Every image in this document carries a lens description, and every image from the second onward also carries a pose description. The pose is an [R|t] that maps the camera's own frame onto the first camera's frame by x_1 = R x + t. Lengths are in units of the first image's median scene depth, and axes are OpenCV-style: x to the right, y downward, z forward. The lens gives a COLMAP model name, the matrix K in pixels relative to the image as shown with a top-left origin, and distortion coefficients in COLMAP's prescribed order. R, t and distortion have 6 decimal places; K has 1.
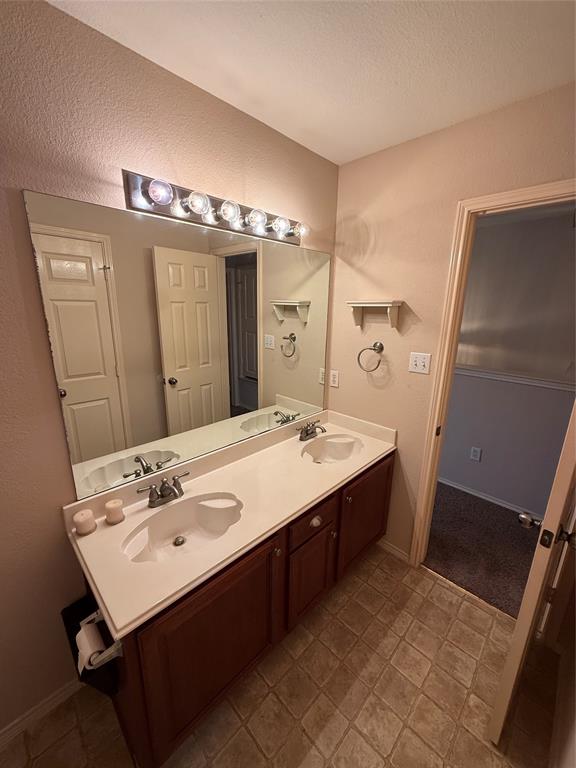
lens RADIAL K [[306.2, 0, 283.7], [0, 306.2, 383.4], [0, 0, 1]] dist [-0.000007, 0.000086]
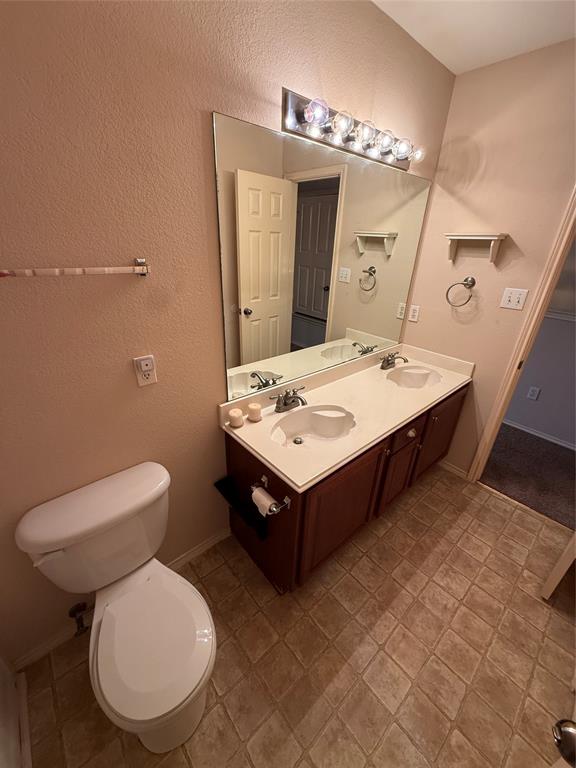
lens RADIAL K [[306.2, 0, 284.0], [0, 306.2, 383.0], [0, 0, 1]] dist [-0.000007, 0.000086]
pose [[0.997354, 0.049755, -0.053009, -0.249144], [-0.038997, 0.981486, 0.187521, 0.046435], [0.061358, -0.184957, 0.980829, -0.109600]]
